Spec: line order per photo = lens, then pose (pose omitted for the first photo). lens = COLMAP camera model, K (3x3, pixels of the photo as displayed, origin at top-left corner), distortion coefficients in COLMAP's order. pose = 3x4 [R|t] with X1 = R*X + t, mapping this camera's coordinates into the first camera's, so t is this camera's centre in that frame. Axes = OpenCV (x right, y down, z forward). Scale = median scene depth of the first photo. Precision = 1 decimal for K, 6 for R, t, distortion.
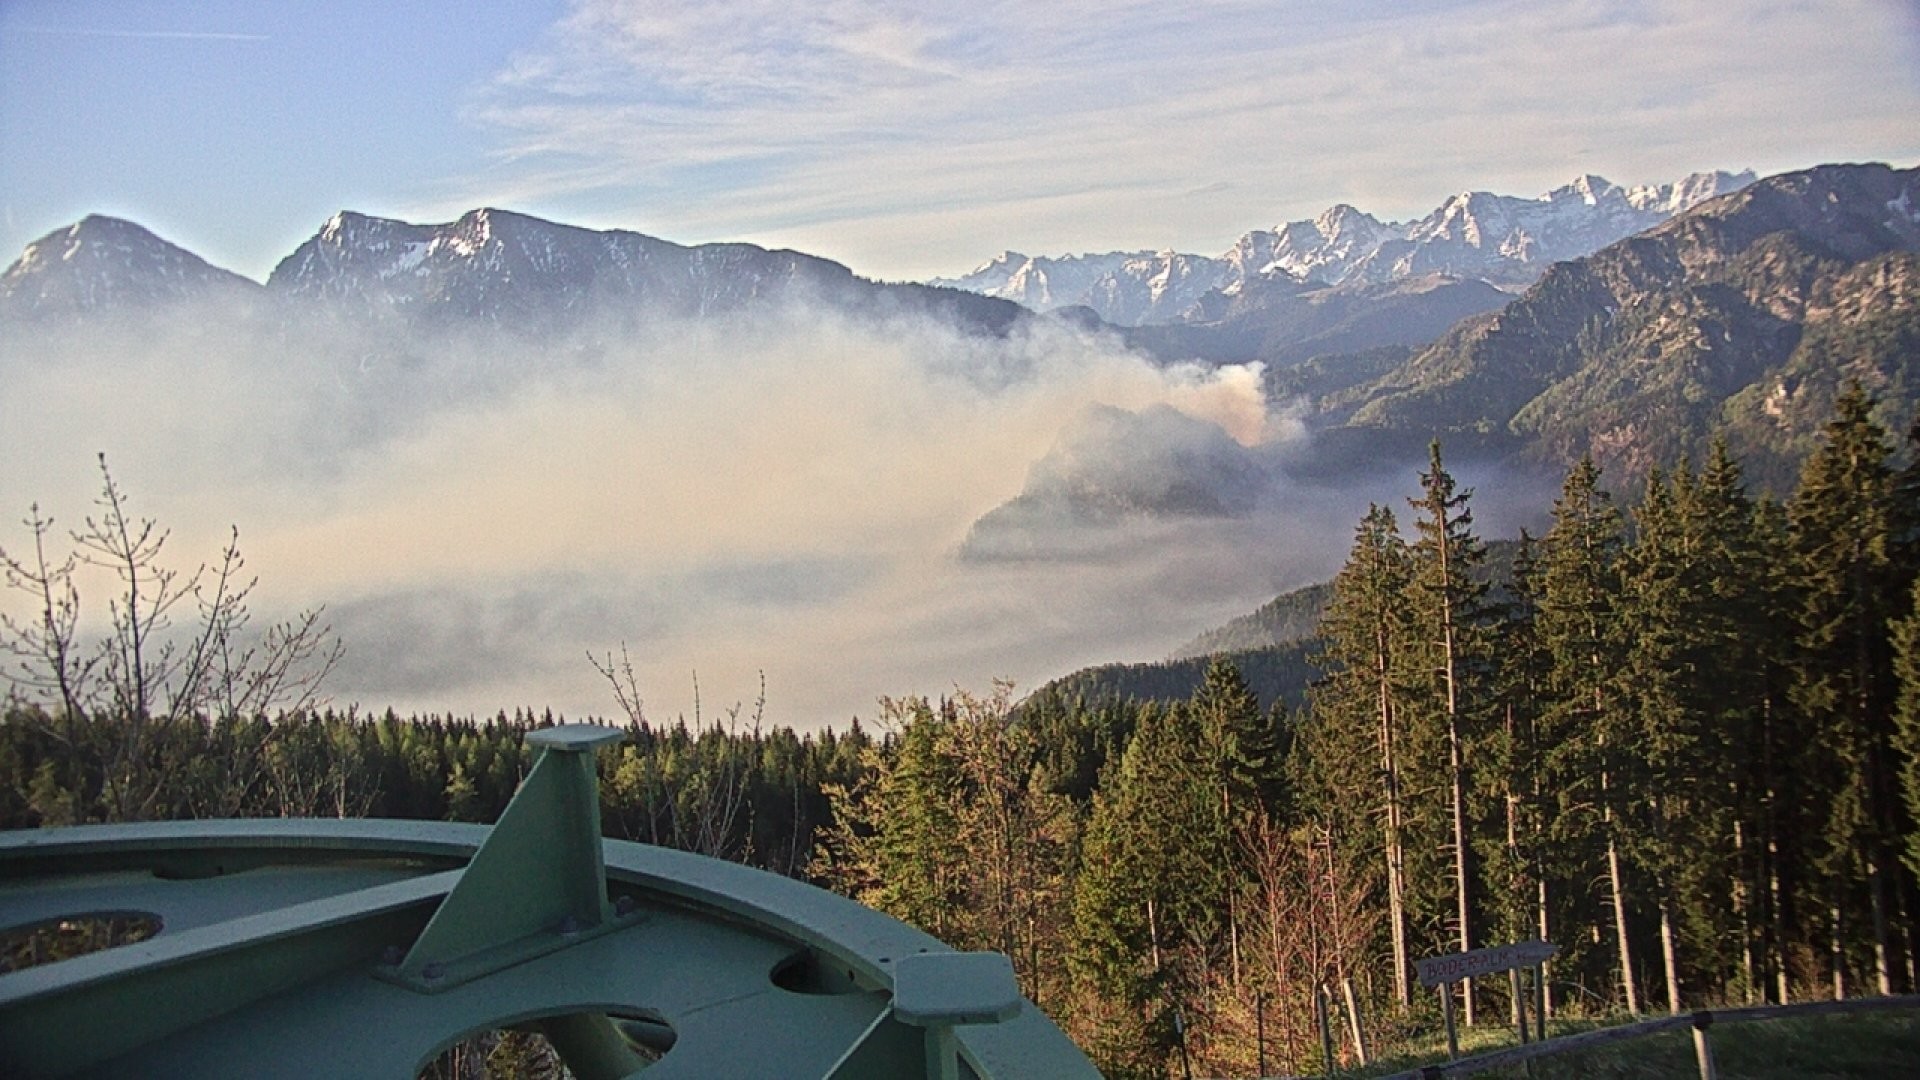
lens RADIAL K [[2630.2, 0, 929.4], [0, 2630.2, 565.7], [0, 0, 1]] dist [0.346647, 0.000000]
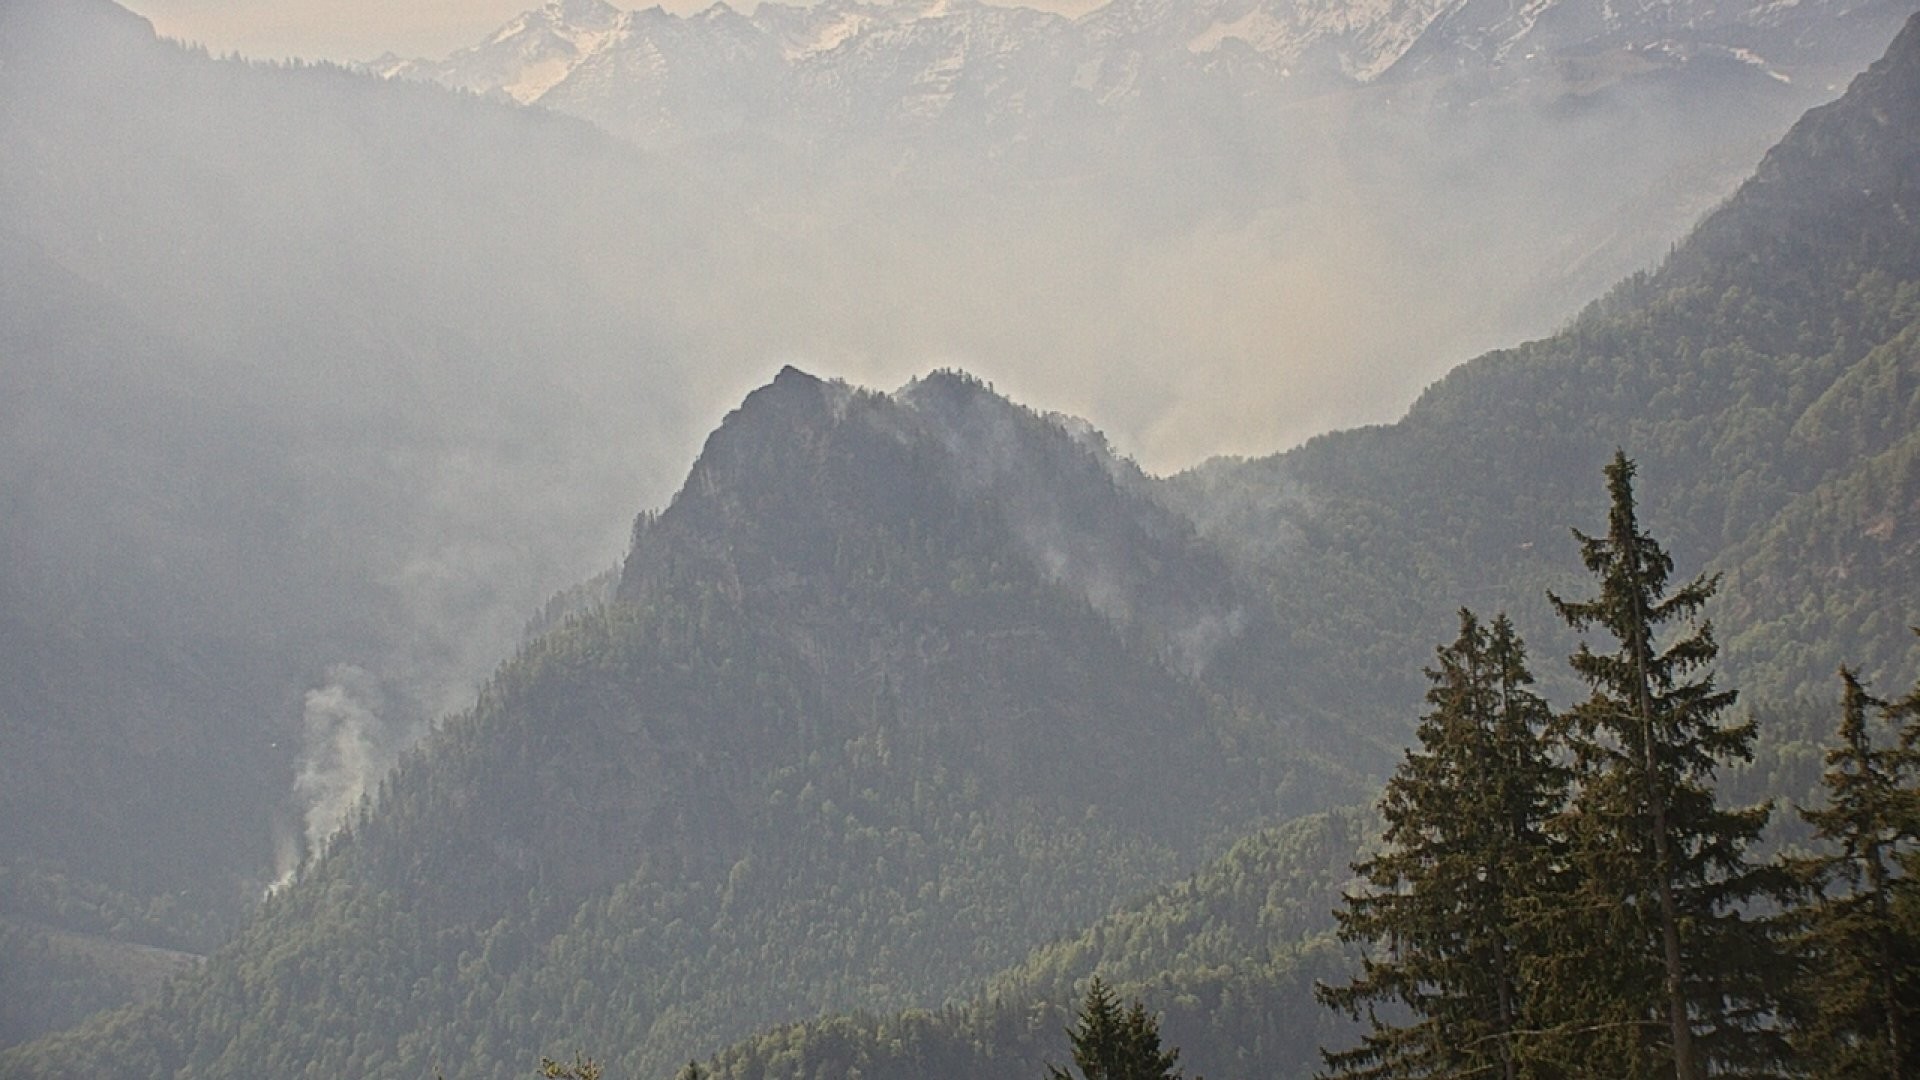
lens RADIAL K [[2630.2, 0, 961.8], [0, 2630.2, 542.6], [0, 0, 1]] dist [0.346647, 0.000000]
pose [[0.994899, -0.011952, 0.100163, 0.047854], [0.014188, 0.999665, -0.021636, -0.026456], [-0.099871, 0.022947, 0.994736, 0.600166]]
